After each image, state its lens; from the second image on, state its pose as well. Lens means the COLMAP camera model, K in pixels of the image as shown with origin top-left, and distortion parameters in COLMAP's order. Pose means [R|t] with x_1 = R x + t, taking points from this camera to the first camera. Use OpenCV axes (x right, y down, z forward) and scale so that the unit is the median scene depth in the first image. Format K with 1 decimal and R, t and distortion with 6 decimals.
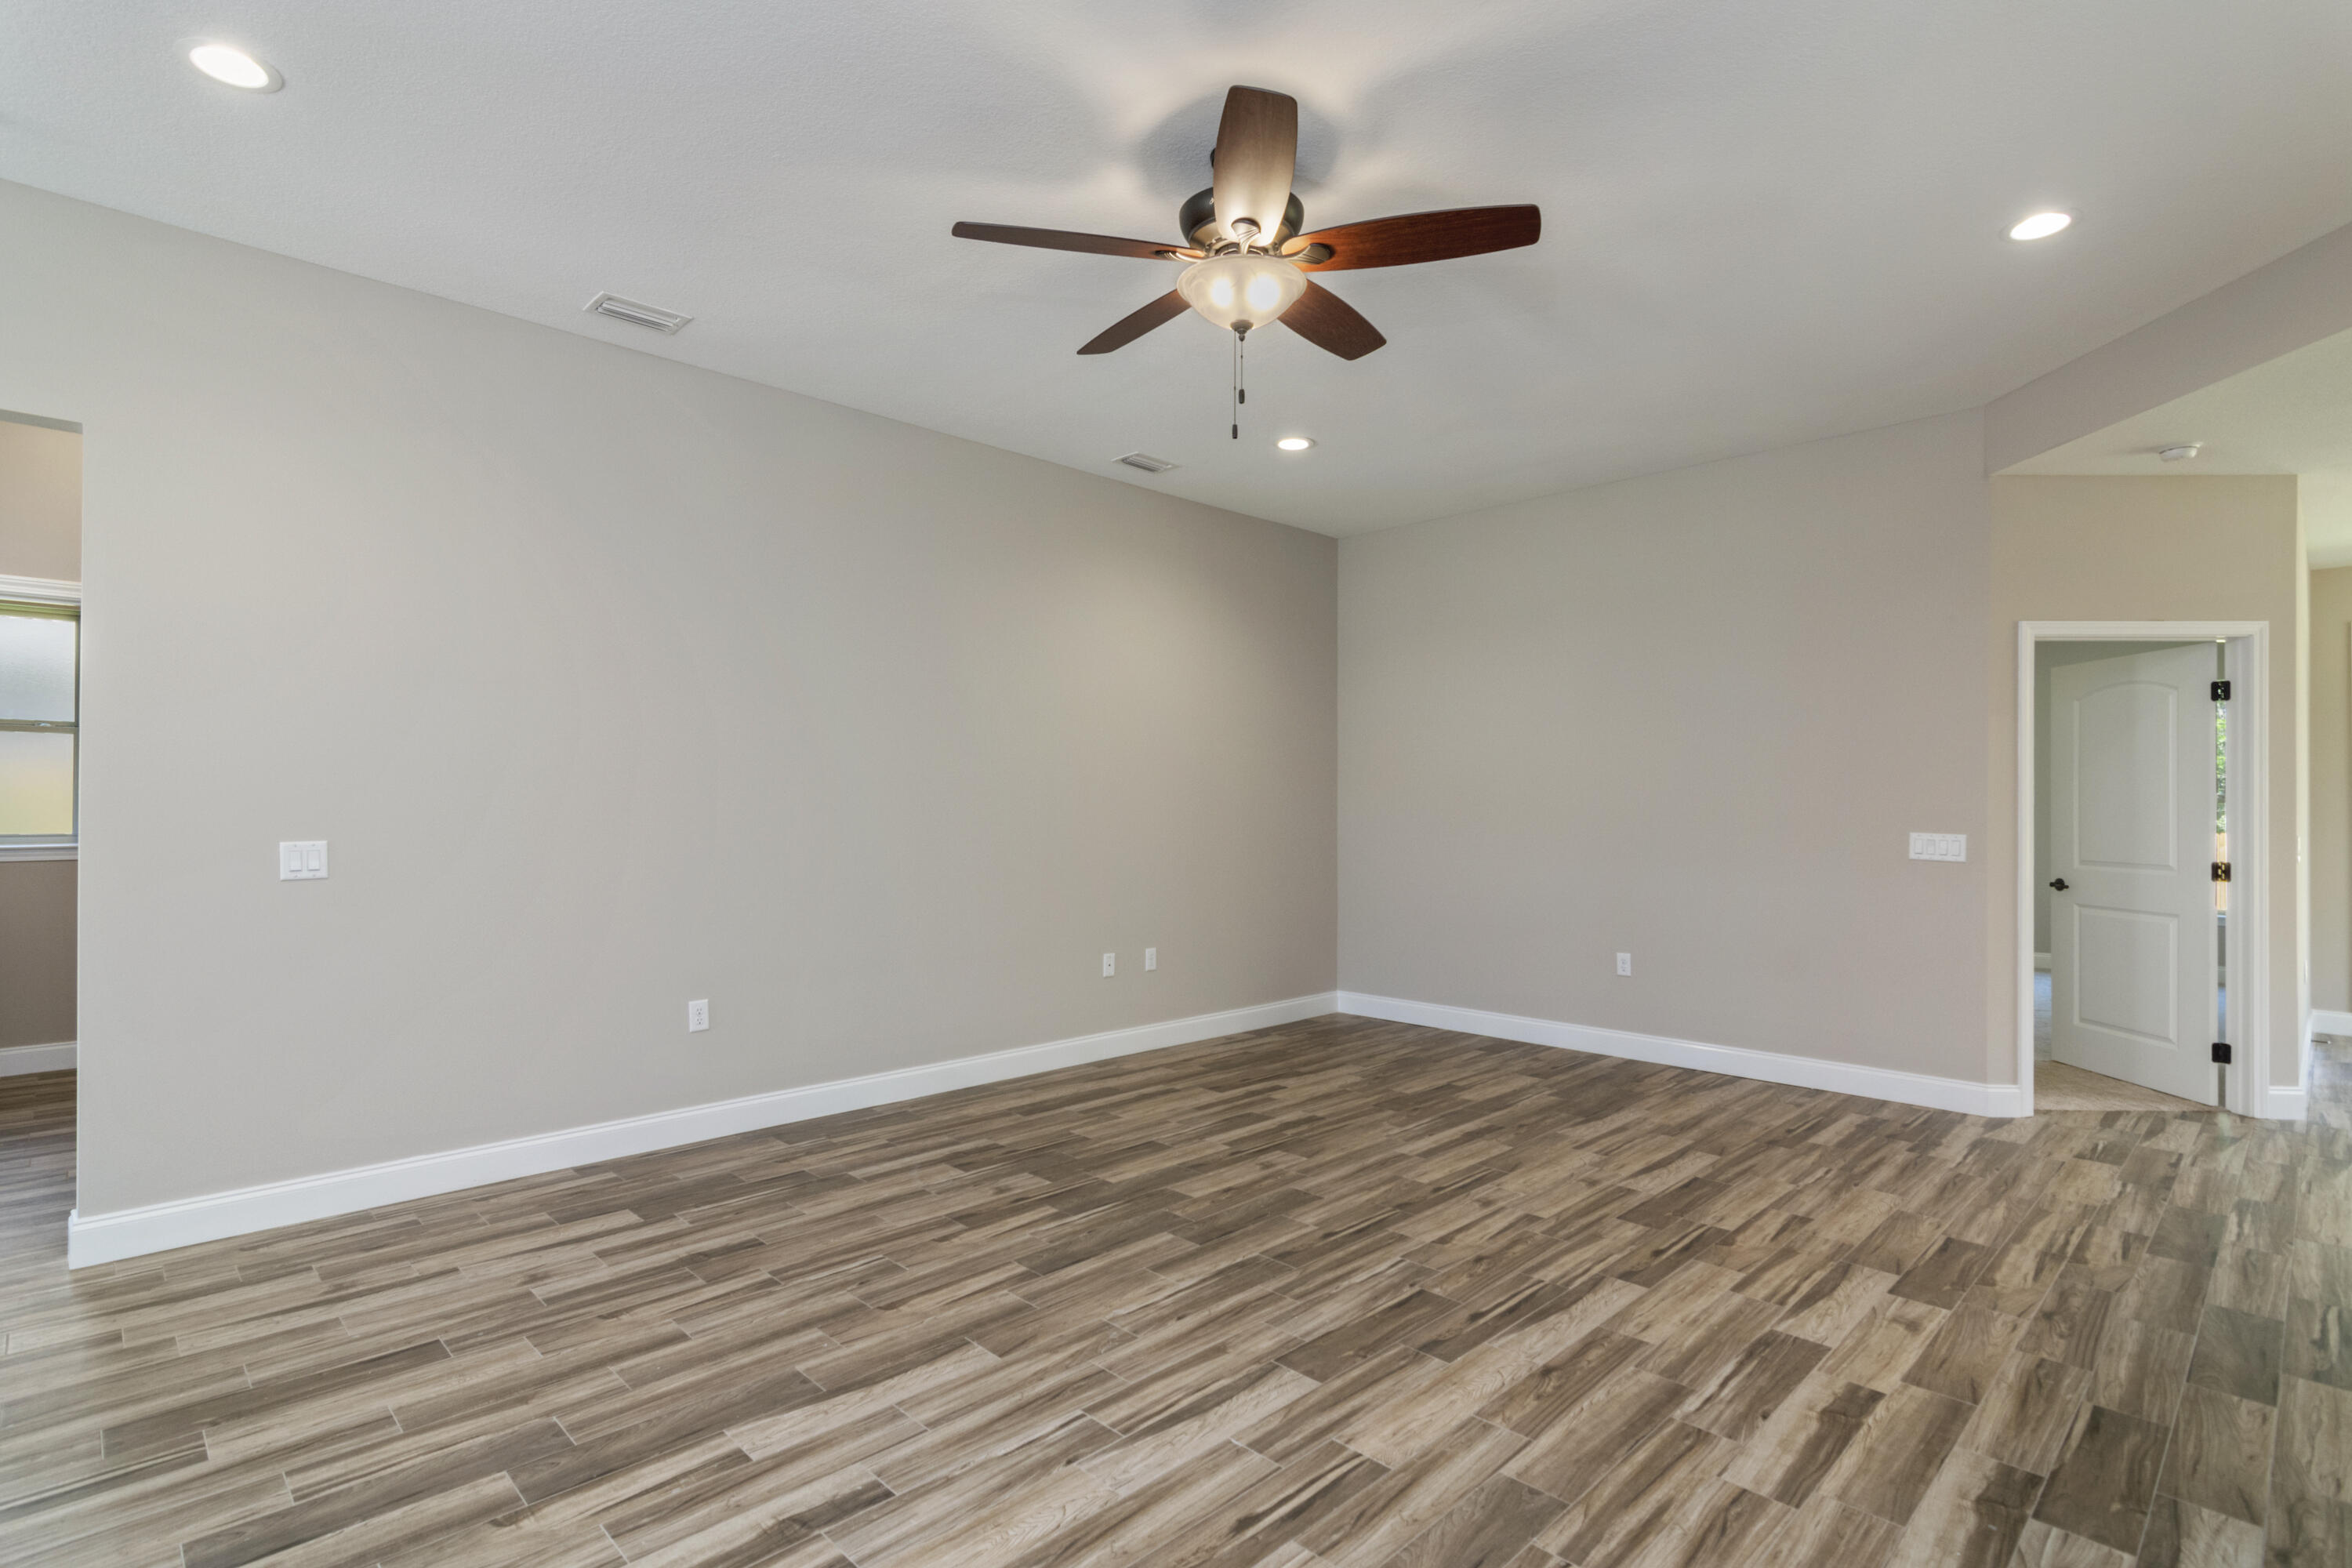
lens RADIAL K [[1138.1, 0, 1163.4], [0, 1138.1, 792.3], [0, 0, 1]] dist [-0.001856, 0.001085]
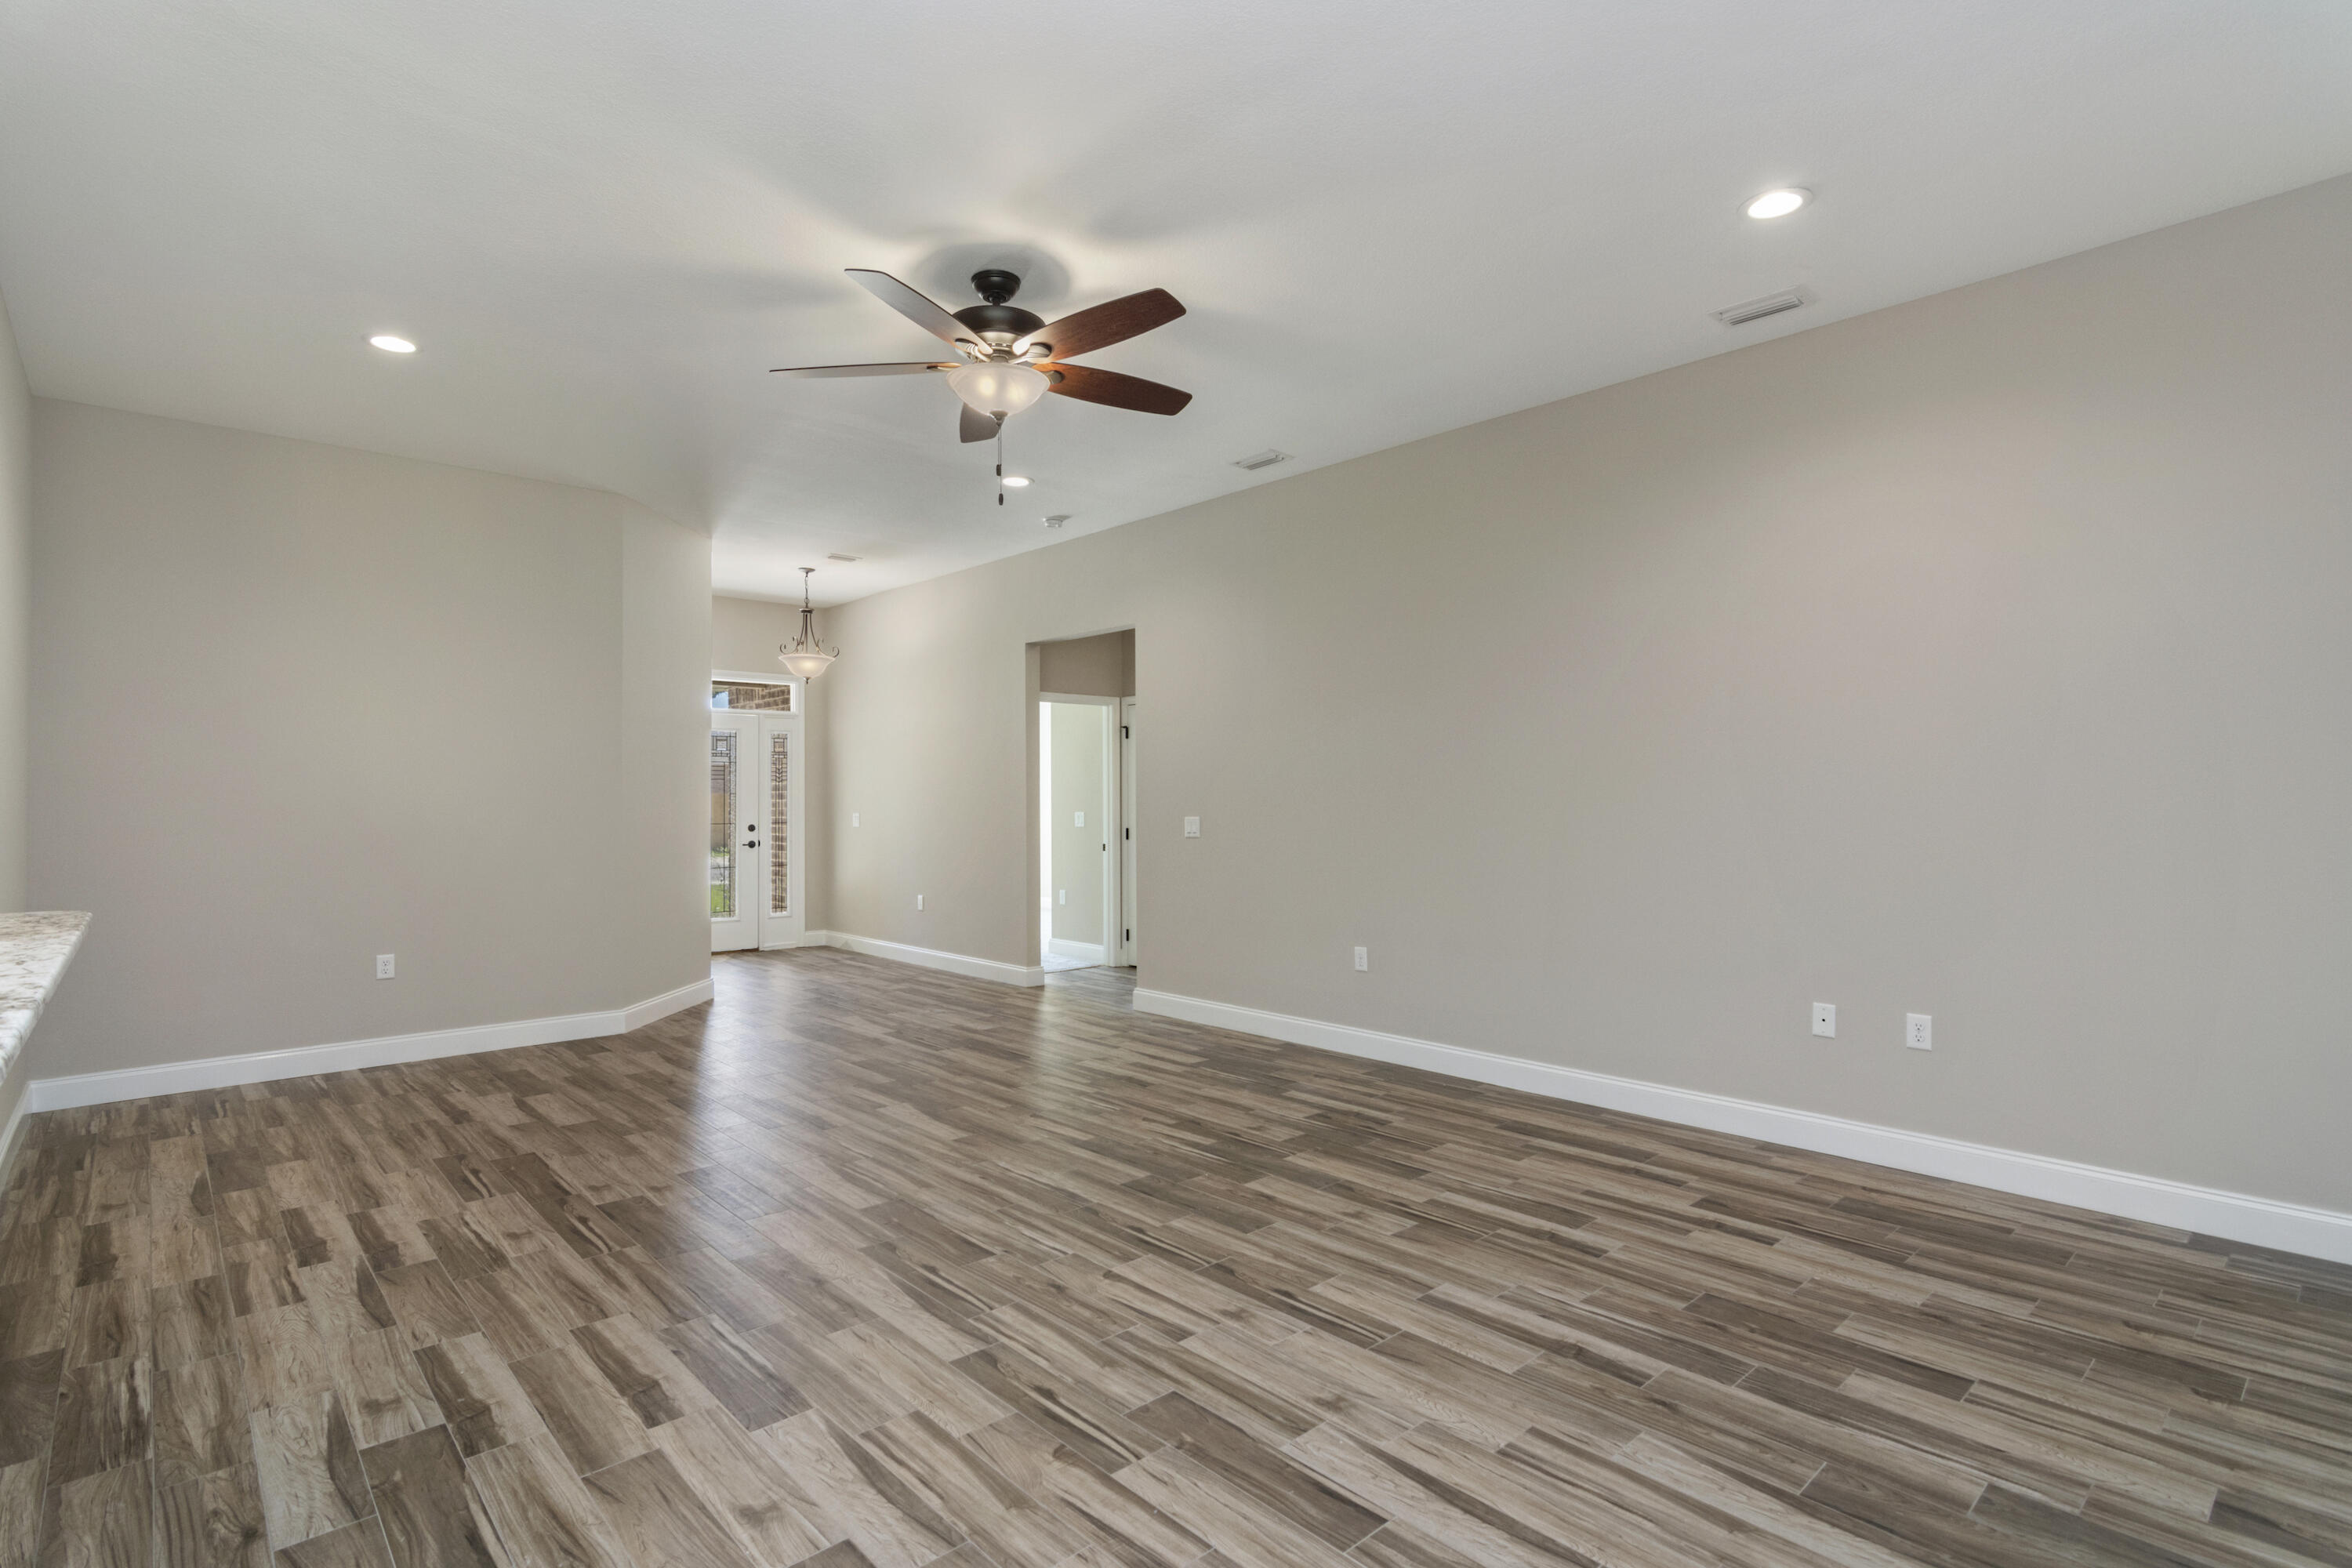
lens RADIAL K [[1138.1, 0, 1183.6], [0, 1138.1, 792.0], [0, 0, 1]] dist [-0.001856, 0.001085]
pose [[-0.030064, -0.007341, -0.999521, 1.169489], [0.018130, 0.999805, -0.007888, 0.017655], [0.999384, -0.018359, -0.029925, 1.108204]]
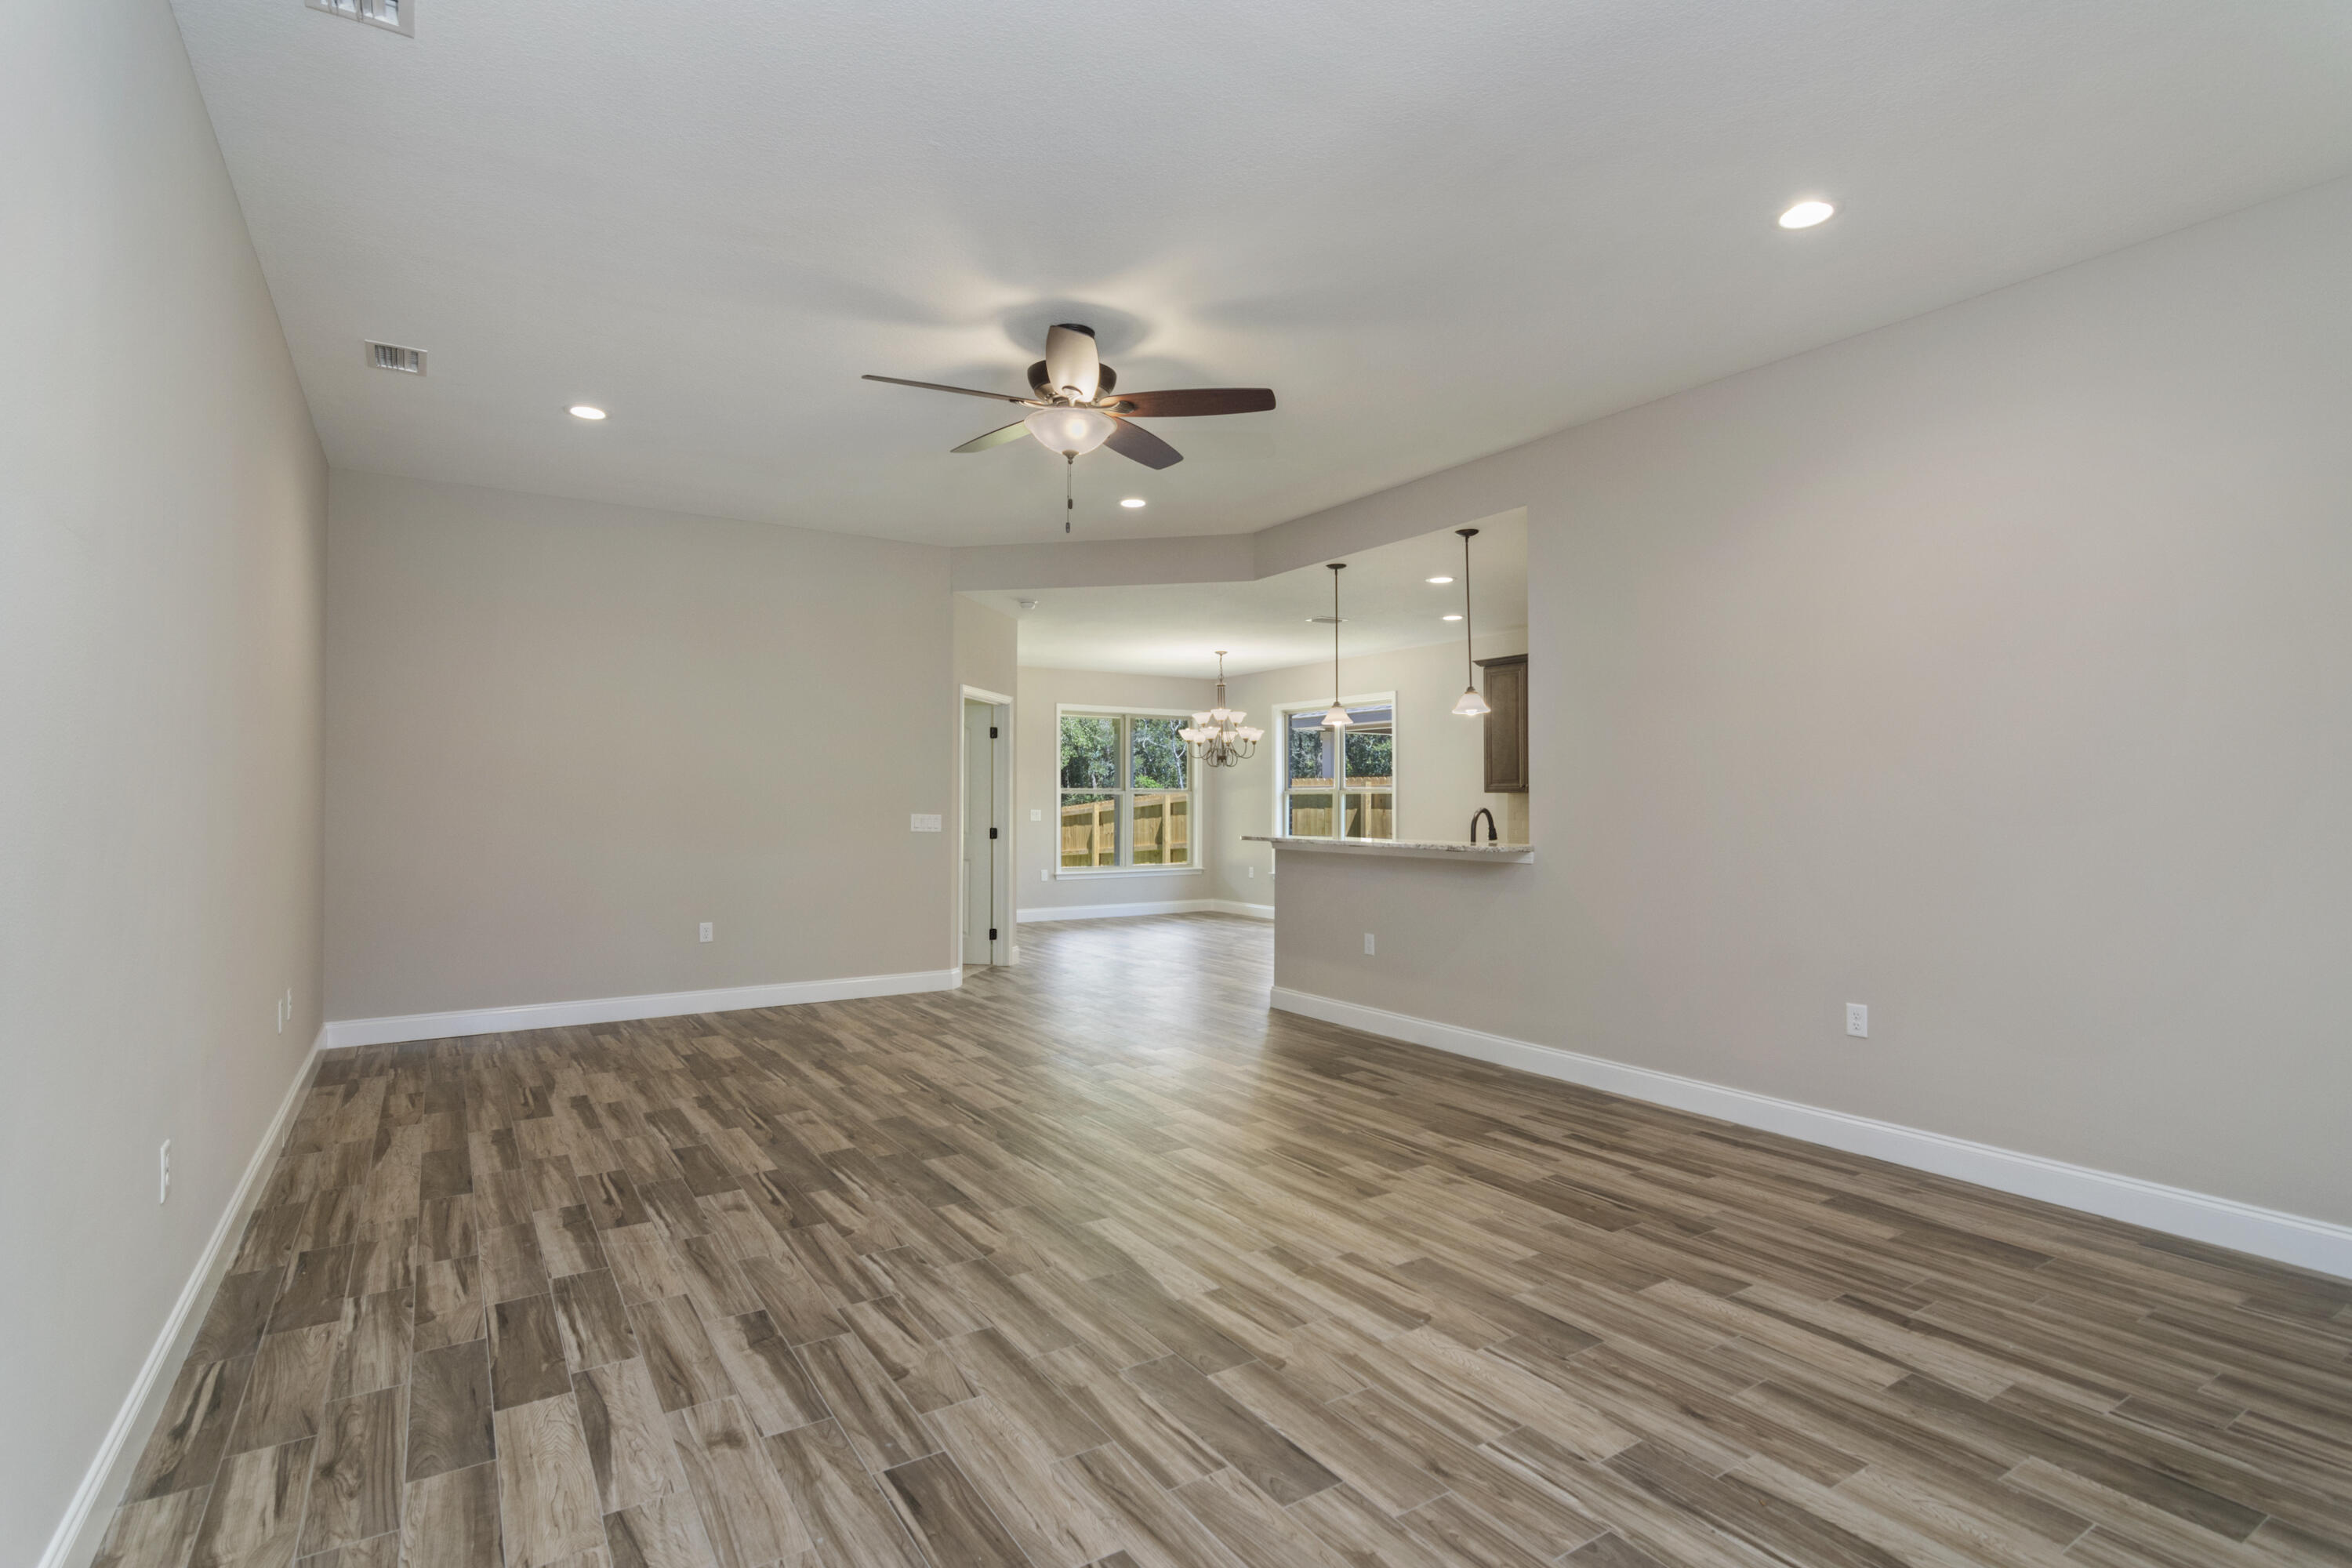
lens RADIAL K [[1138.1, 0, 1178.9], [0, 1138.1, 792.1], [0, 0, 1]] dist [-0.001856, 0.001085]
pose [[0.194653, 0.004354, 0.980862, -1.132860], [-0.014370, 0.999895, -0.001587, 0.005868], [-0.980767, -0.013786, 0.194696, 0.536050]]
